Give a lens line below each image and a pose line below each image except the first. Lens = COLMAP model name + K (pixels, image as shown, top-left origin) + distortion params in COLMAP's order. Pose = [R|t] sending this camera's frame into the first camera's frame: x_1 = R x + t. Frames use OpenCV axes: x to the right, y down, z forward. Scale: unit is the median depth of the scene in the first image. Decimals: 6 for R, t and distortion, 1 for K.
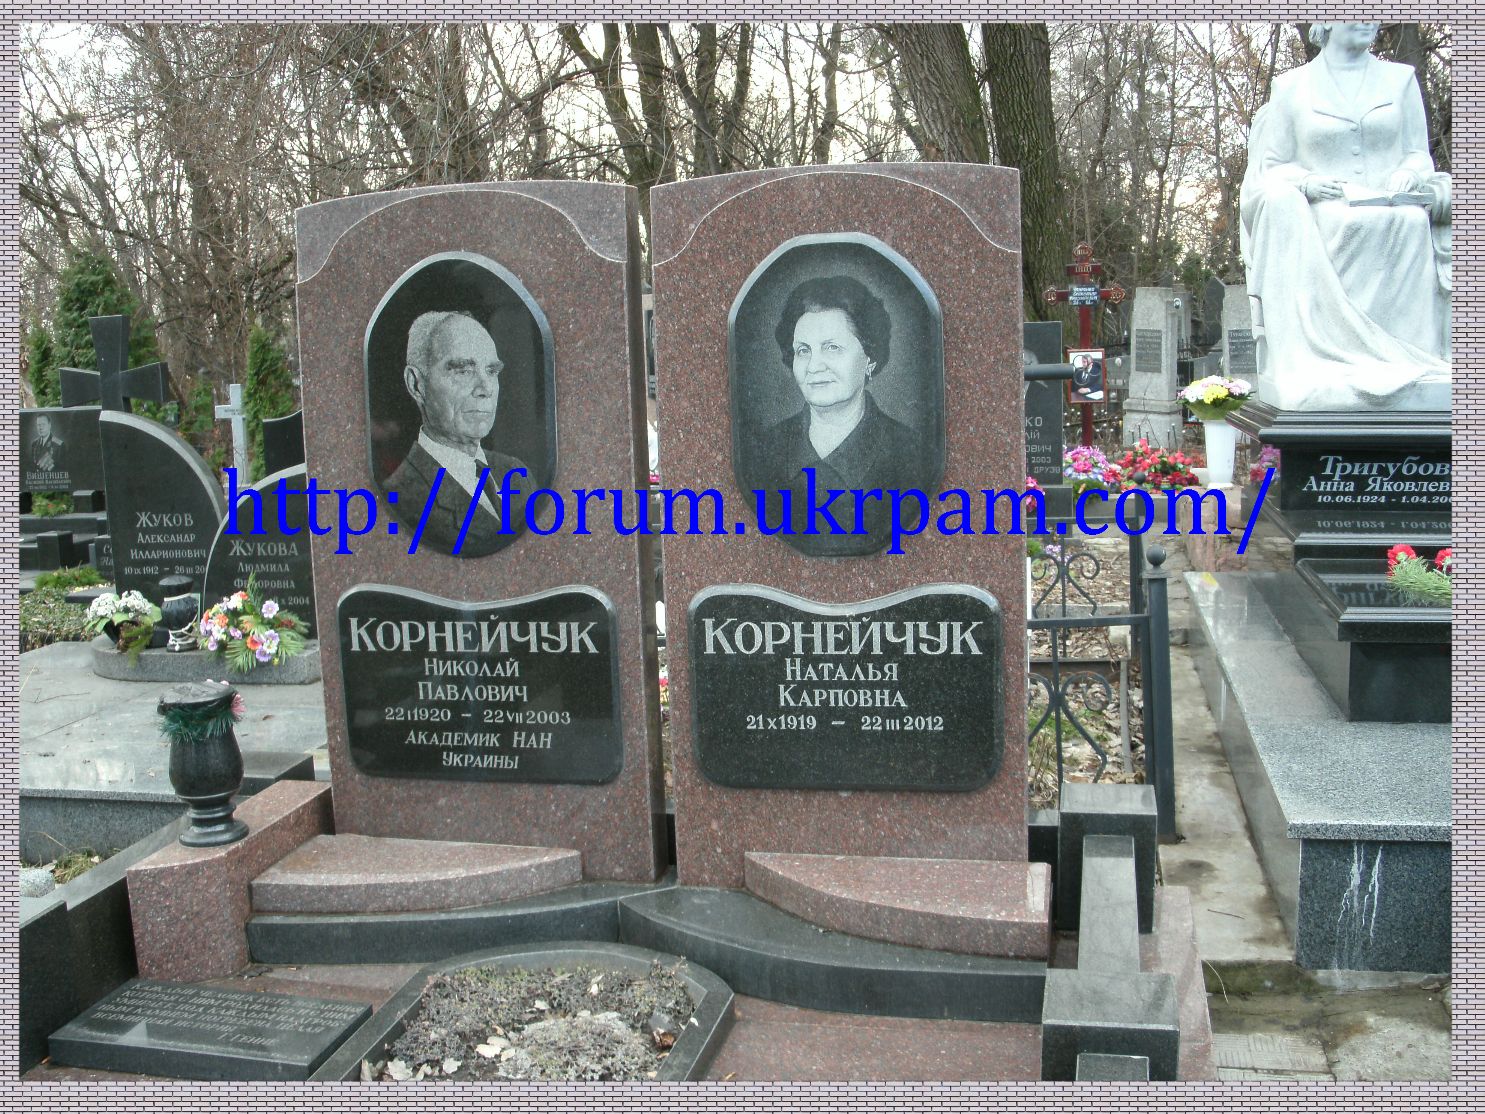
lens RADIAL K [[1608.1, 0, 738.7], [0, 1608.1, 554.8], [0, 0, 1]] dist [-0.182626, 0.000000]
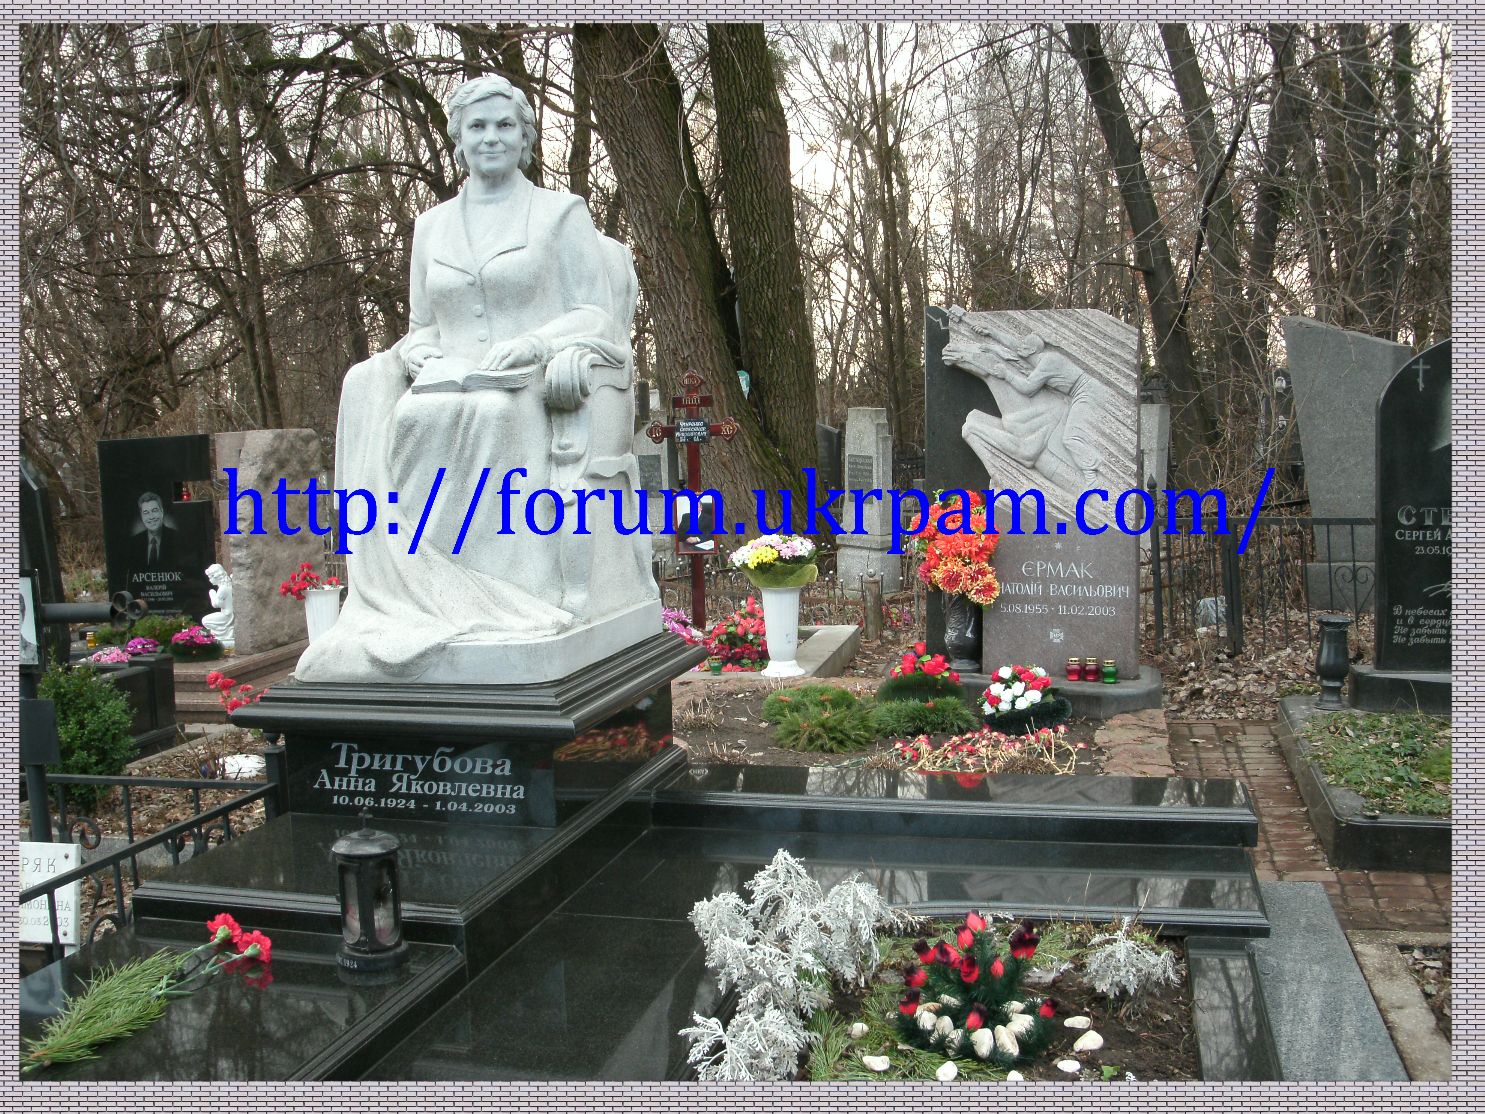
lens RADIAL K [[1608.1, 0, 749.2], [0, 1608.1, 556.1], [0, 0, 1]] dist [-0.182626, 0.000000]
pose [[0.999946, 0.003369, -0.009832, 0.574121], [-0.003837, 0.998841, -0.047983, -0.115391], [0.009659, 0.048018, 0.998800, 0.258023]]
